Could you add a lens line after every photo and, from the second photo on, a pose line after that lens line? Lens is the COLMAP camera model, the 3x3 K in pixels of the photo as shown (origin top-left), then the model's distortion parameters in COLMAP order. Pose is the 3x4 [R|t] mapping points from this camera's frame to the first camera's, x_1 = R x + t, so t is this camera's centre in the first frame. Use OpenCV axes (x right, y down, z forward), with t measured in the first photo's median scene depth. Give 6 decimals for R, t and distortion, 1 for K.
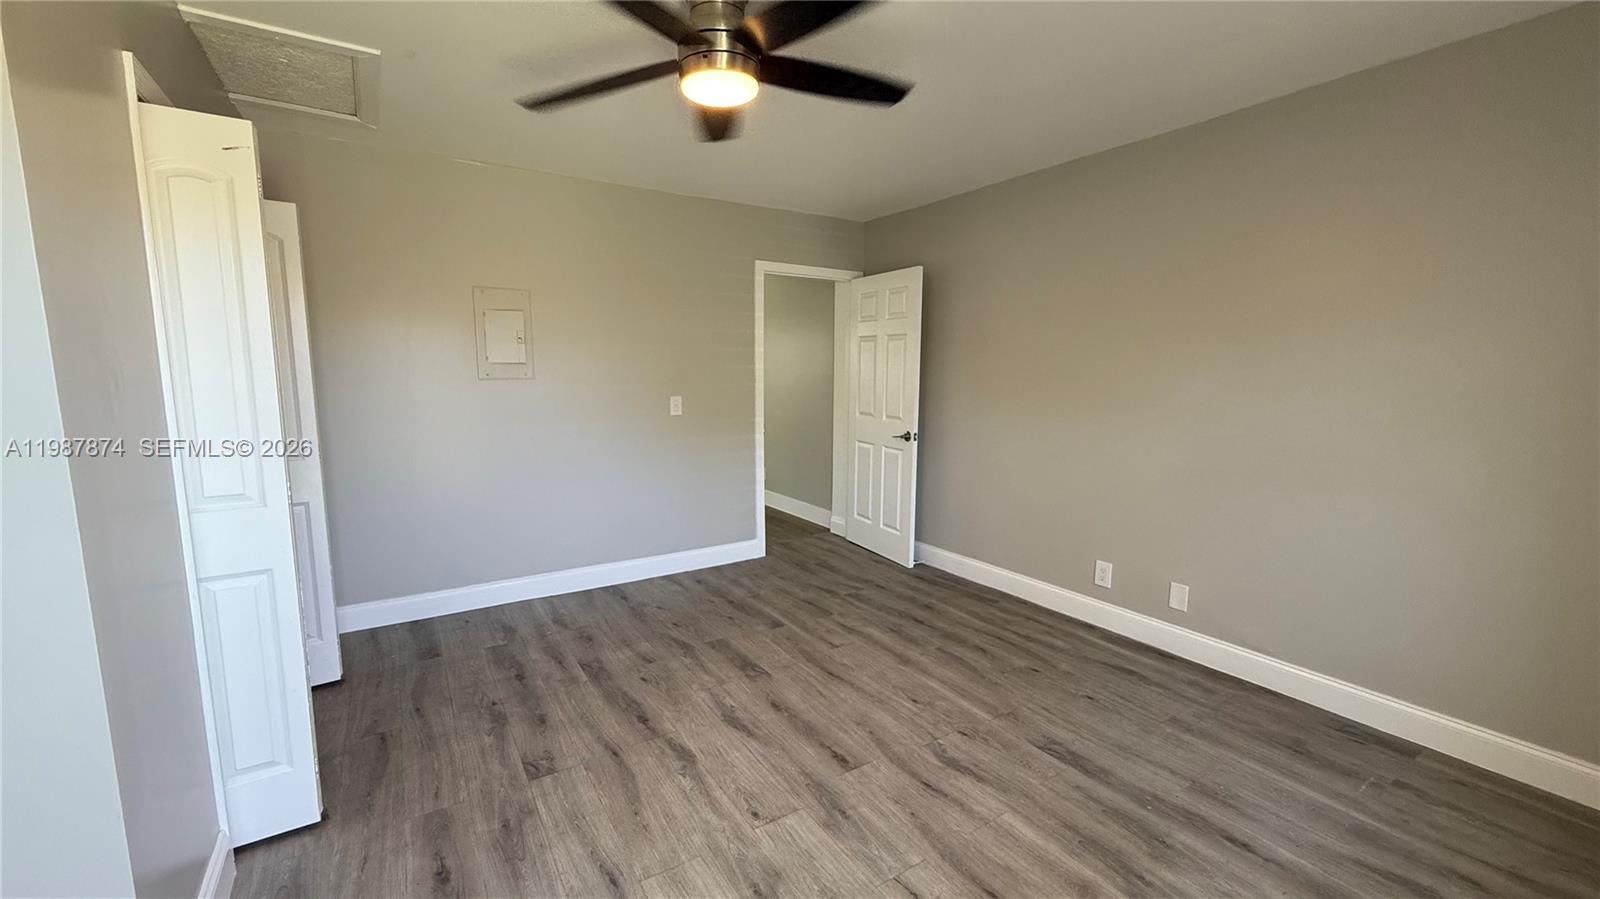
lens RADIAL K [[636.9, 0, 798.4], [0, 636.9, 449.2], [0, 0, 1]] dist [0.000708, 0.000113]
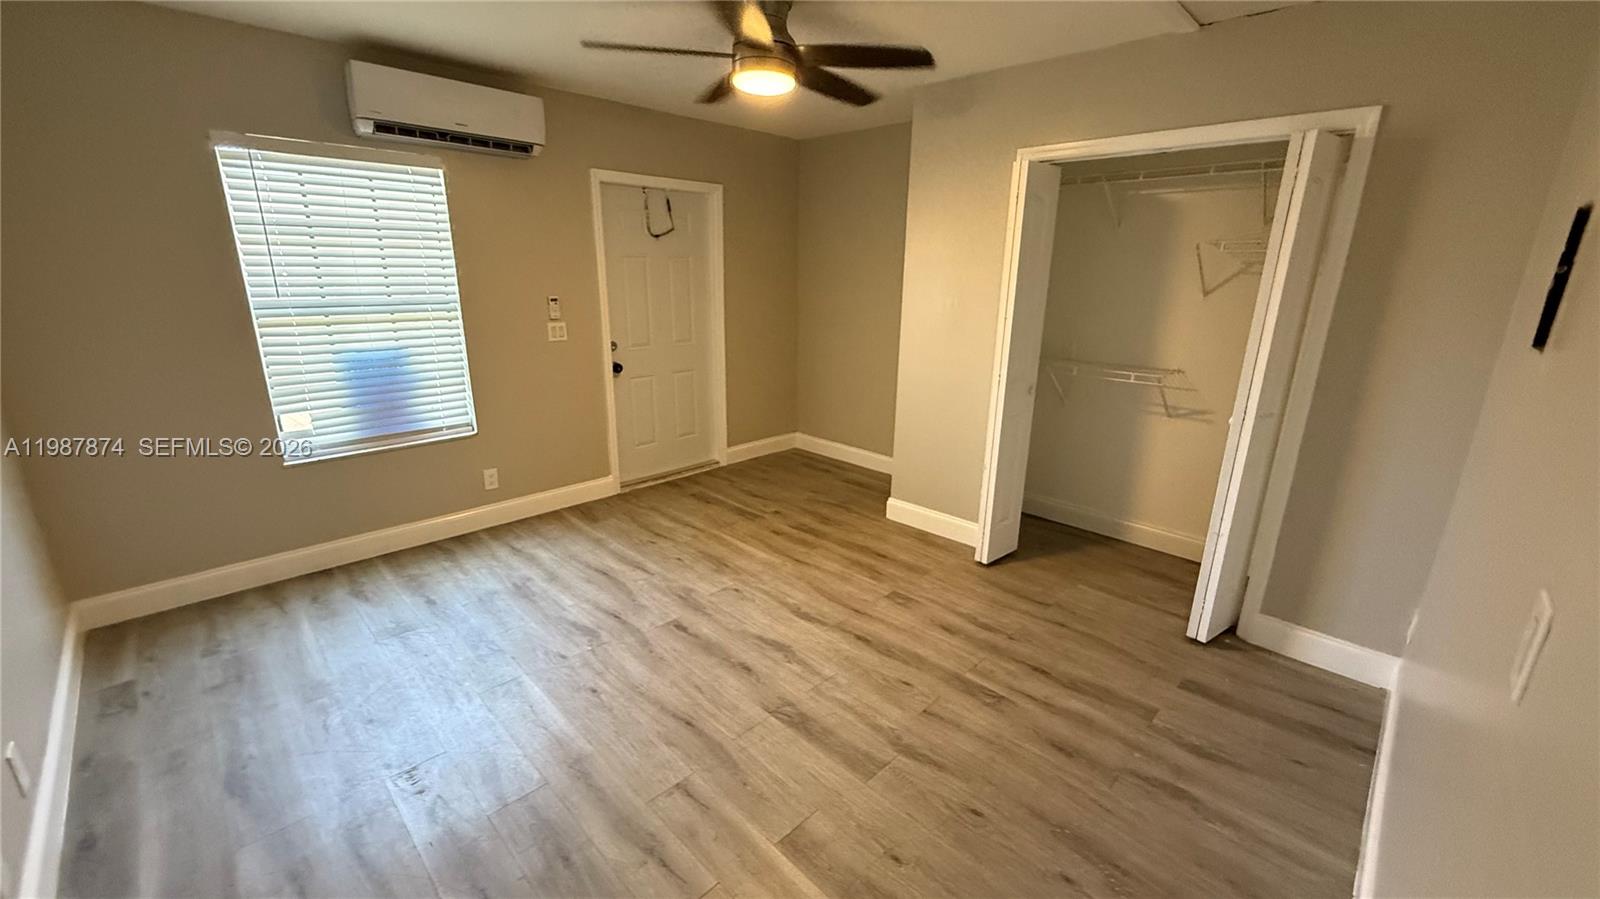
lens RADIAL K [[636.9, 0, 798.4], [0, 636.9, 449.2], [0, 0, 1]] dist [0.000708, 0.000113]
pose [[-0.976804, 0.043341, -0.209705, 0.070188], [-0.044543, 0.916759, 0.396950, -0.272230], [0.209453, 0.397084, -0.893563, 1.631081]]
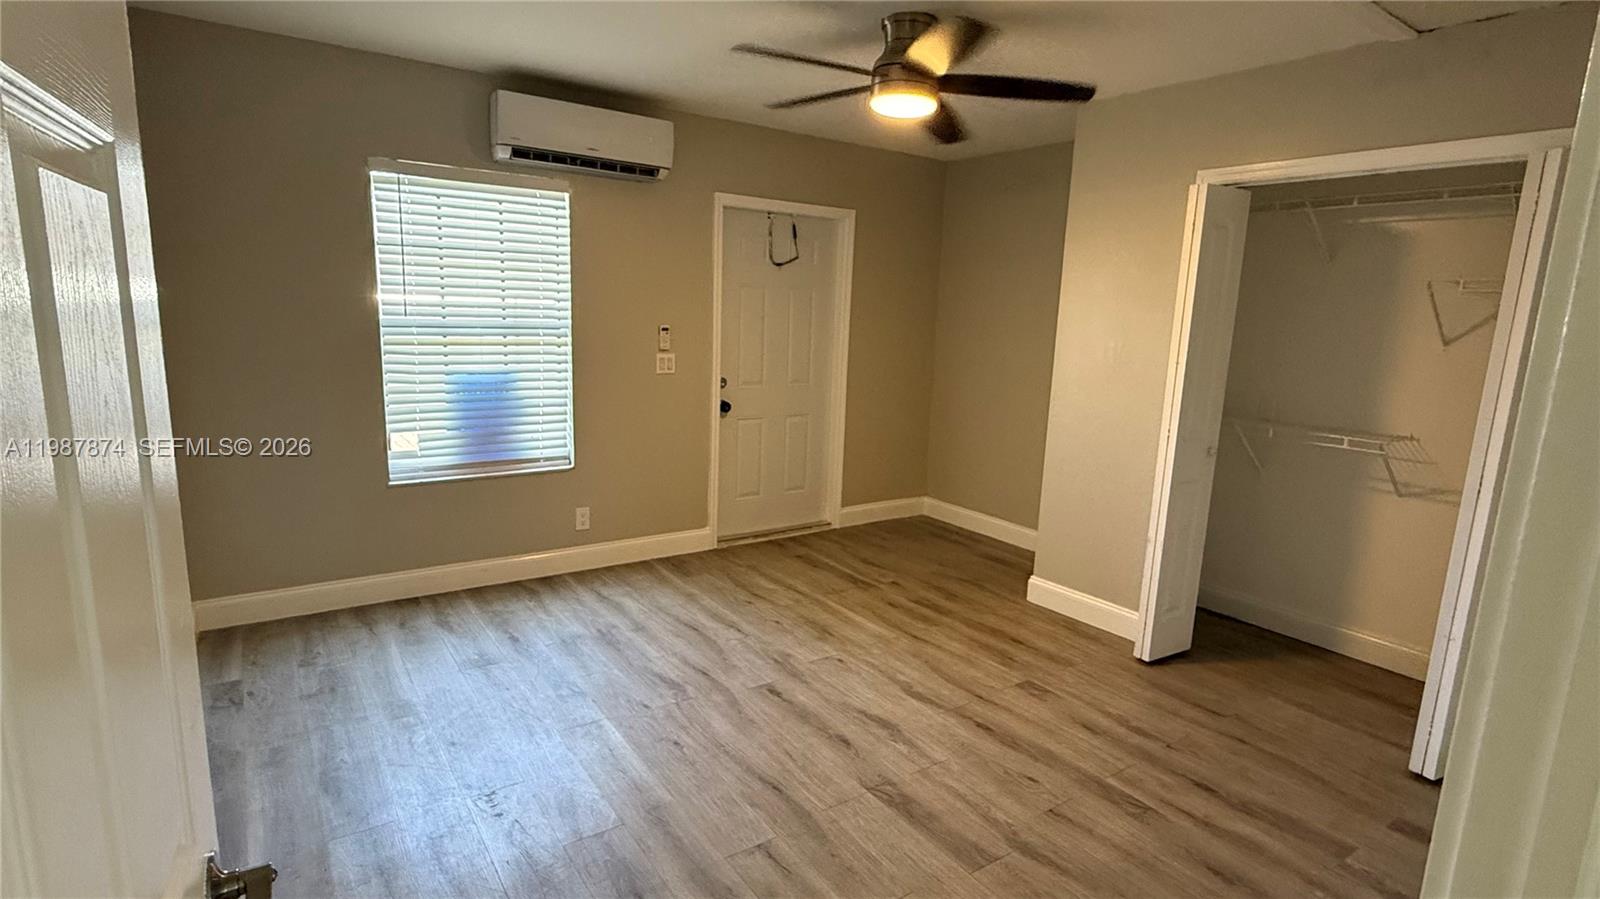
lens RADIAL K [[799.1, 0, 804.4], [0, 799.1, 449.8], [0, 0, 1]] dist [0.000044, 0.000196]
pose [[-0.998332, -0.032280, -0.047863, 0.075363], [-0.045490, 0.950331, 0.307898, -0.272672], [0.035546, 0.309562, -0.950215, 1.760607]]
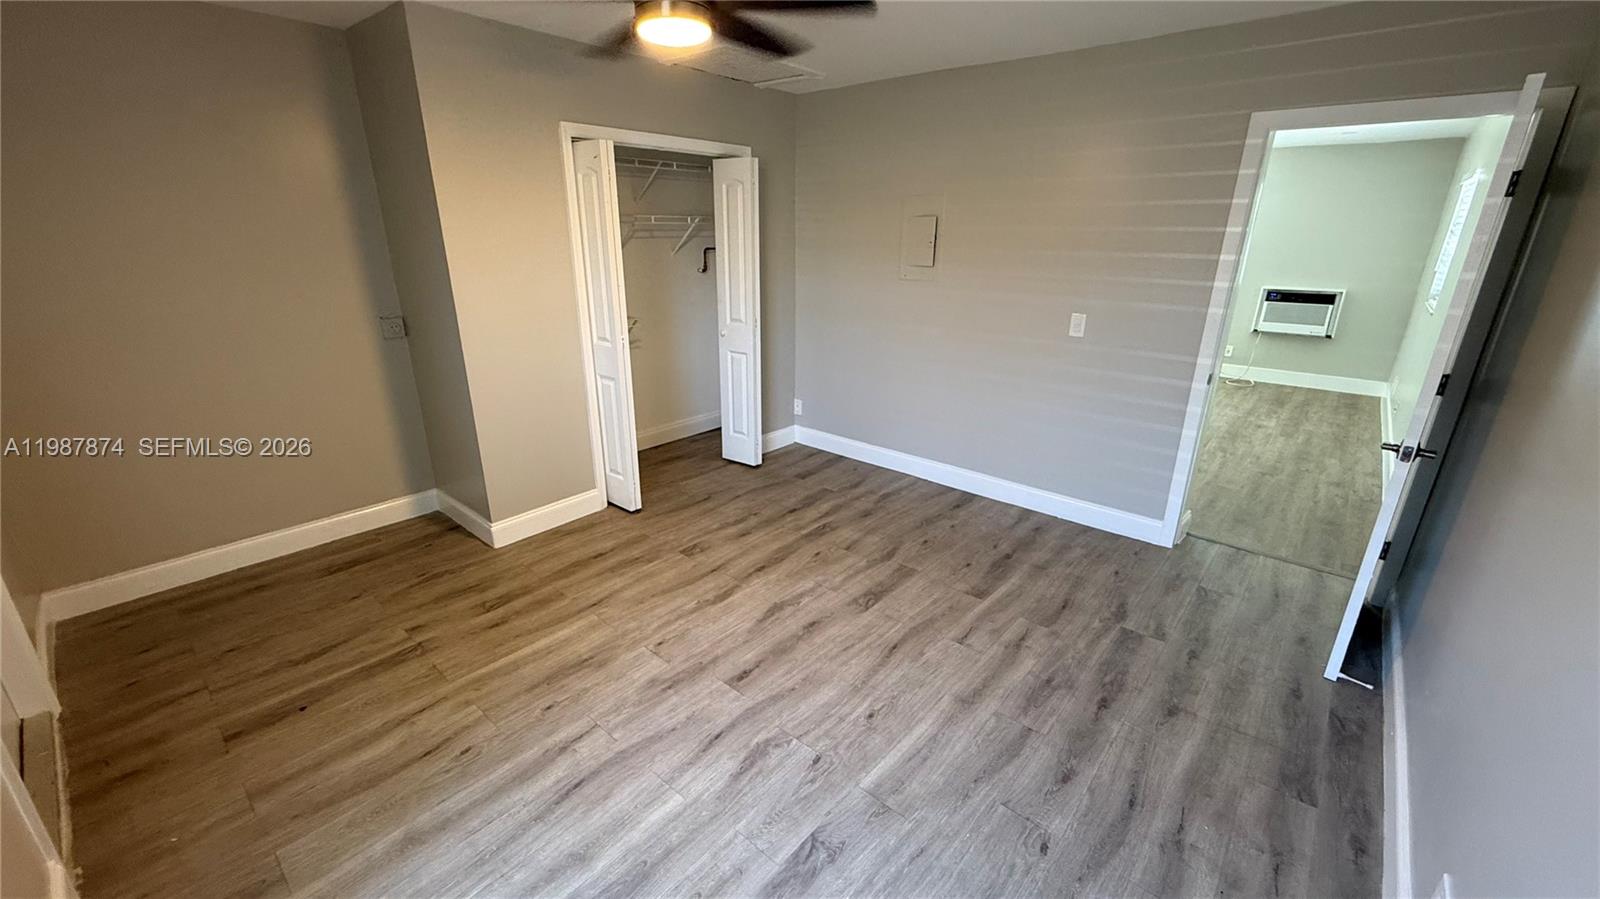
lens RADIAL K [[636.9, 0, 798.4], [0, 636.9, 449.2], [0, 0, 1]] dist [0.000708, 0.000113]
pose [[0.279817, 0.313165, -0.907541, 0.761165], [-0.132803, 0.948840, 0.286470, -0.155828], [0.950824, 0.040365, 0.307091, 0.601000]]
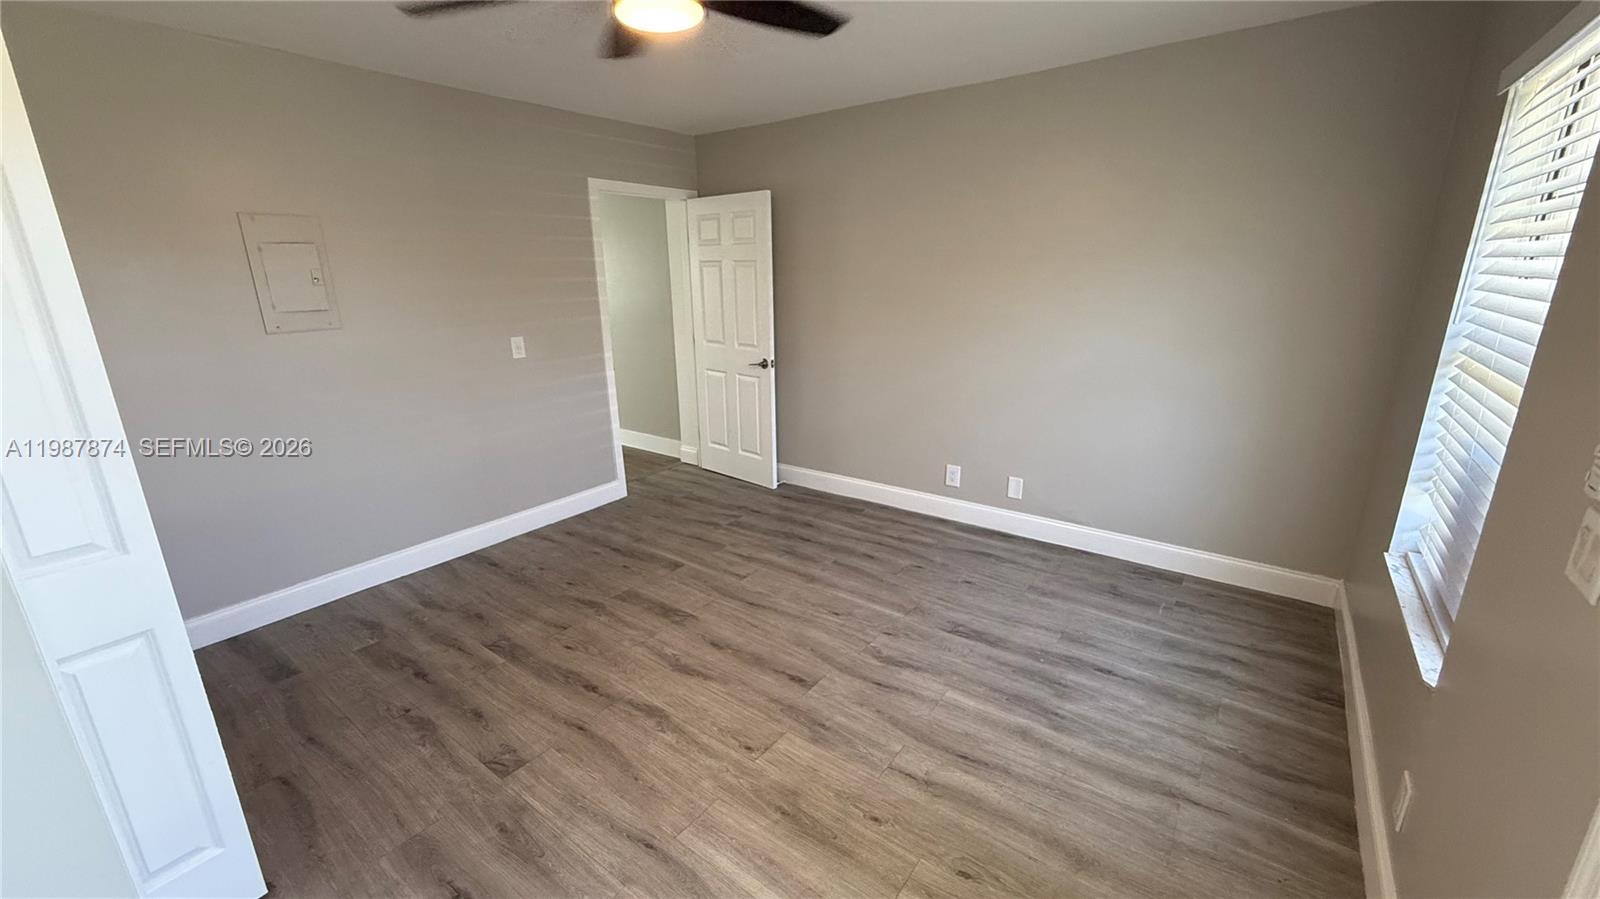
lens RADIAL K [[636.9, 0, 798.4], [0, 636.9, 449.2], [0, 0, 1]] dist [0.000708, 0.000113]
pose [[0.935931, -0.112826, 0.333622, -0.206001], [0.063312, 0.985764, 0.155756, -0.062581], [-0.346446, -0.124654, 0.929751, 0.021466]]
